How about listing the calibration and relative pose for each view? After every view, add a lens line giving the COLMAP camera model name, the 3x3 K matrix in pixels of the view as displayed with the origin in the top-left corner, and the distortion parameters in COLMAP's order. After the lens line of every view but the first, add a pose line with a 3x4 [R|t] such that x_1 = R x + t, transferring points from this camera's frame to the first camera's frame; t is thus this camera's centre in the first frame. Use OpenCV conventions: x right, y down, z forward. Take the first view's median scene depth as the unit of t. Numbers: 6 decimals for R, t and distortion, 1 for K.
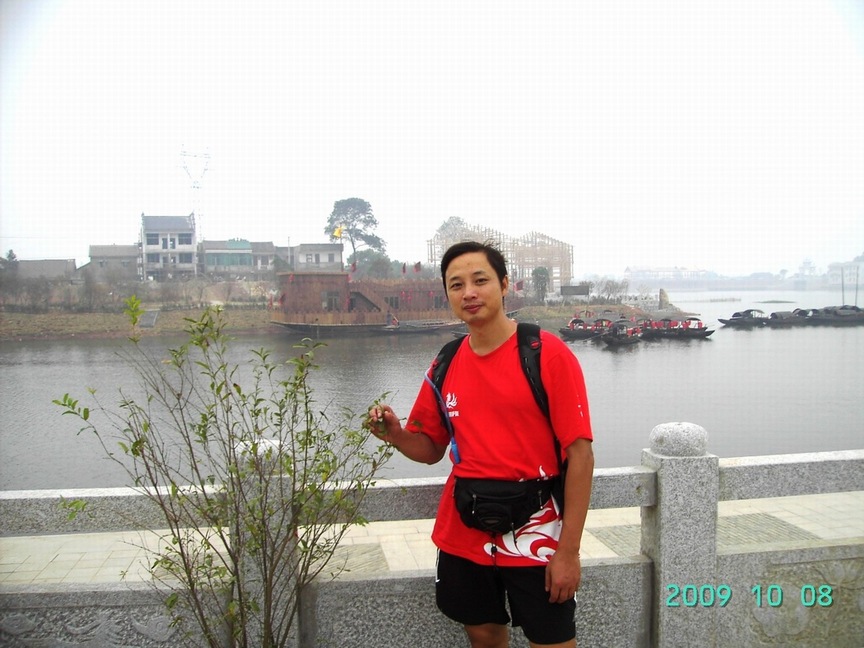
lens RADIAL K [[849.5, 0, 457.7], [0, 849.5, 343.1], [0, 0, 1]] dist [-0.155851, 0.115000]
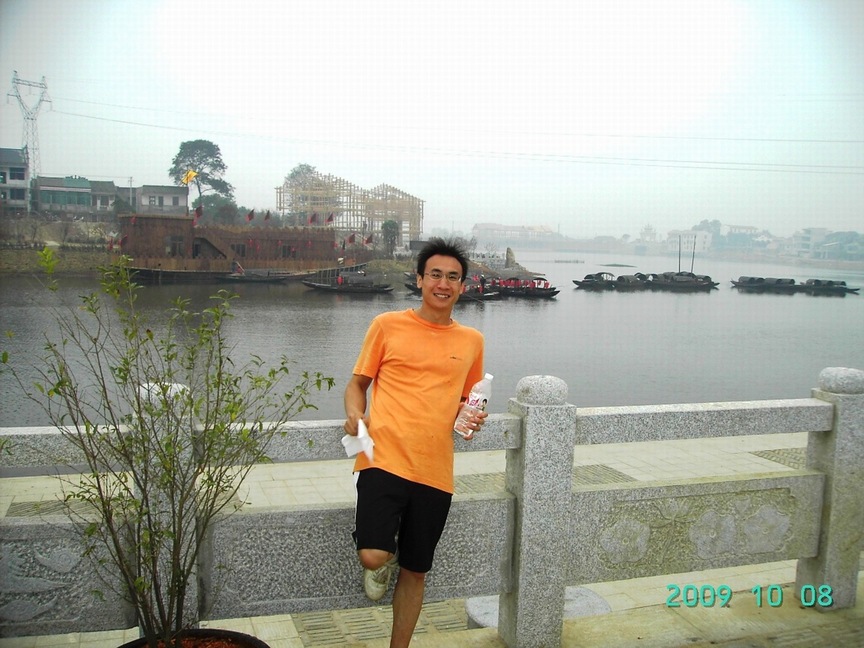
lens RADIAL K [[849.5, 0, 457.7], [0, 849.5, 343.1], [0, 0, 1]] dist [-0.155851, 0.115000]
pose [[0.983103, 0.026610, 0.181109, -0.055745], [-0.036542, 0.997993, 0.051722, -0.003546], [-0.179369, -0.057466, 0.982102, -0.095493]]
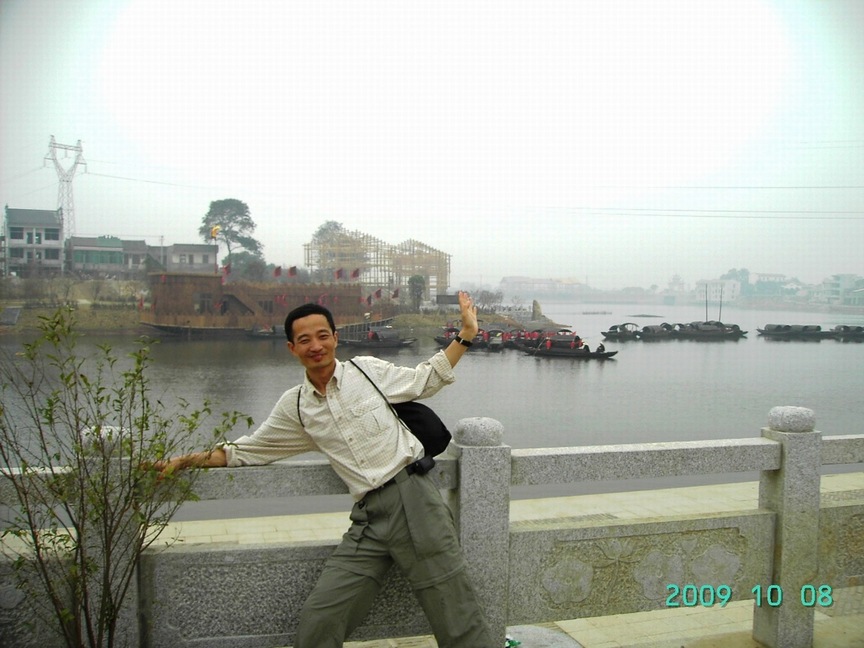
lens RADIAL K [[849.5, 0, 457.7], [0, 849.5, 343.1], [0, 0, 1]] dist [-0.155851, 0.115000]
pose [[0.989134, 0.022996, 0.145204, 0.061469], [-0.021731, 0.999711, -0.010294, 0.004937], [-0.145399, 0.007027, 0.989348, -0.150581]]
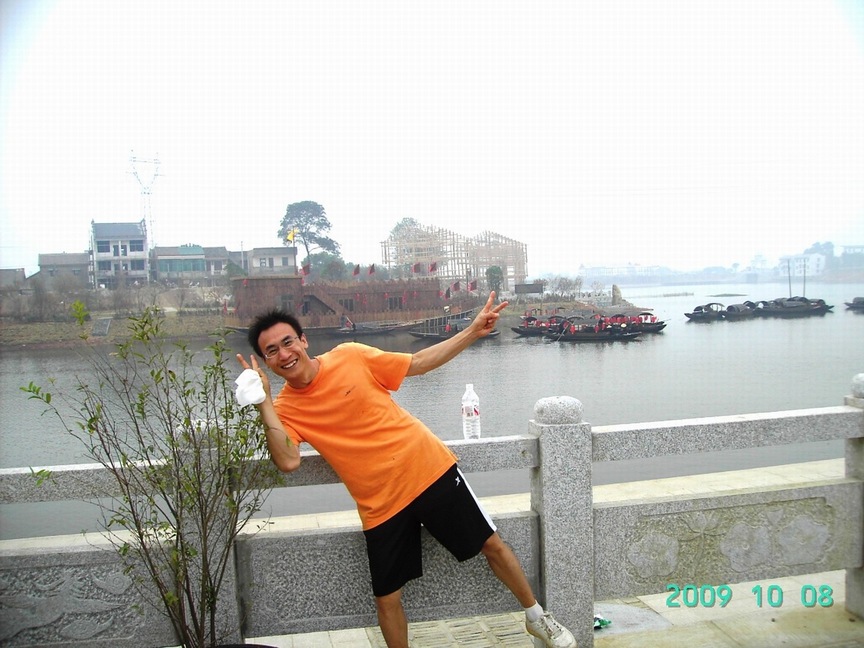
lens RADIAL K [[849.5, 0, 457.7], [0, 849.5, 343.1], [0, 0, 1]] dist [-0.155851, 0.115000]
pose [[0.998398, -0.025658, 0.050428, 0.064670], [0.025678, 0.999670, 0.000237, 0.016475], [-0.050418, 0.001058, 0.998728, -0.172568]]
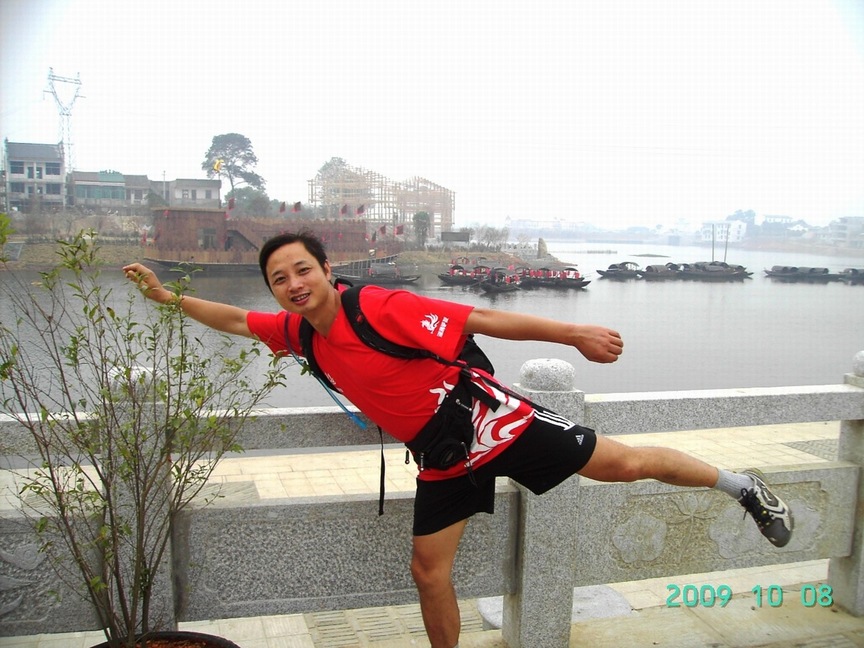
lens RADIAL K [[849.5, 0, 457.7], [0, 849.5, 343.1], [0, 0, 1]] dist [-0.155851, 0.115000]
pose [[0.989422, 0.021879, 0.143409, 0.001780], [-0.031199, 0.997522, 0.063062, 0.012629], [-0.141674, -0.066869, 0.987652, -0.018901]]
